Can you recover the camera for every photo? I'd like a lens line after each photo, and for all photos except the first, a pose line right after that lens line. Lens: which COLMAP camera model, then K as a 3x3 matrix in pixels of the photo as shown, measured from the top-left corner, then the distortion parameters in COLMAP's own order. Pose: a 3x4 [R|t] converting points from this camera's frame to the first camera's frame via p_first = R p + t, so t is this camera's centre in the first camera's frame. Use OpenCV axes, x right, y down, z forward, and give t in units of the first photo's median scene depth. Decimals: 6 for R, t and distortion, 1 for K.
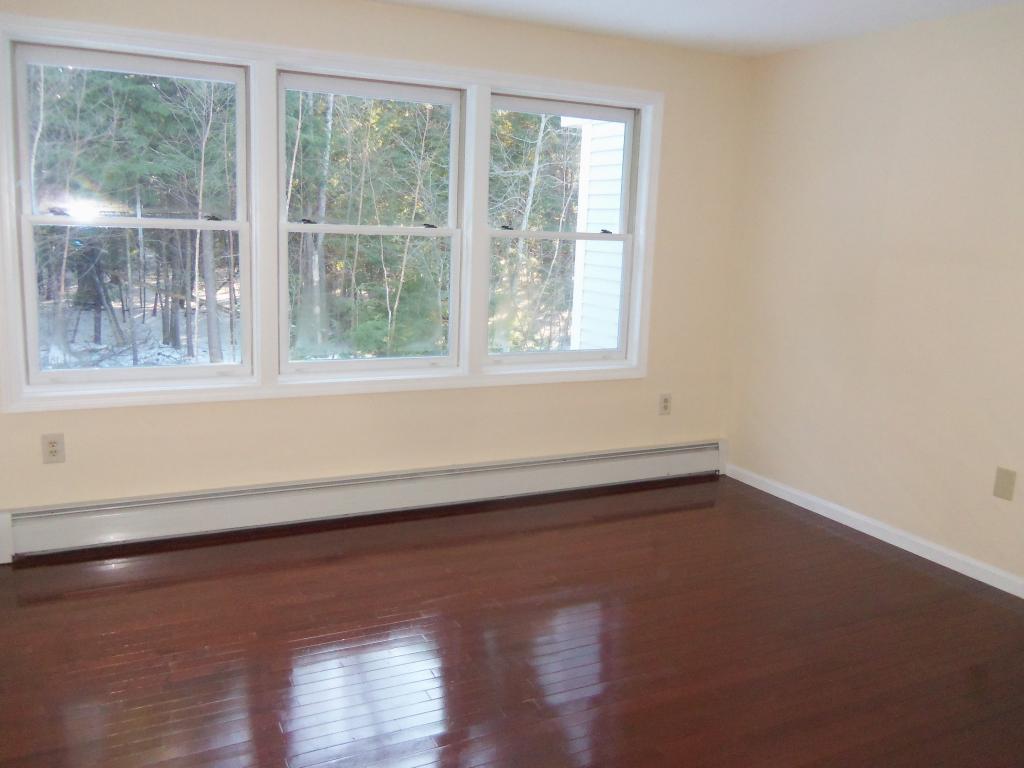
lens RADIAL K [[998.0, 0, 511.6], [0, 998.0, 384.5], [0, 0, 1]] dist [-0.009783, 0.000000]
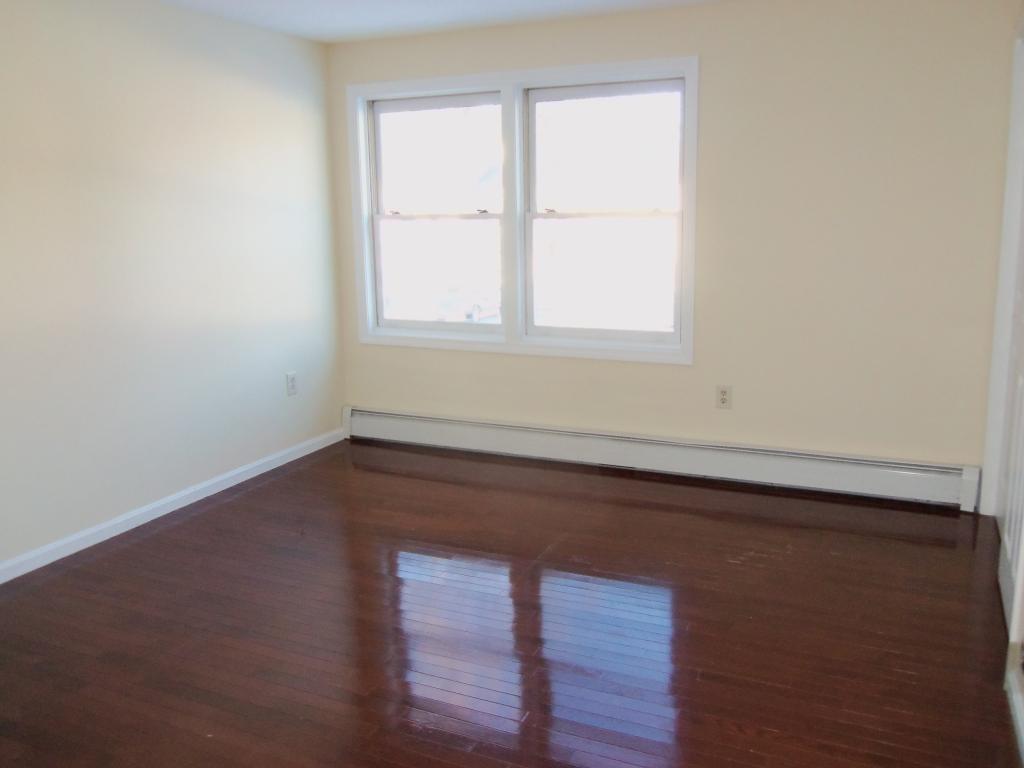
lens RADIAL K [[863.7, 0, 513.7], [0, 863.7, 383.0], [0, 0, 1]] dist [-0.000362, 0.000722]
pose [[0.551370, 0.115089, -0.826284, 0.693151], [-0.088355, 0.992924, 0.079342, -0.037774], [0.829569, 0.029260, 0.557637, 0.407015]]
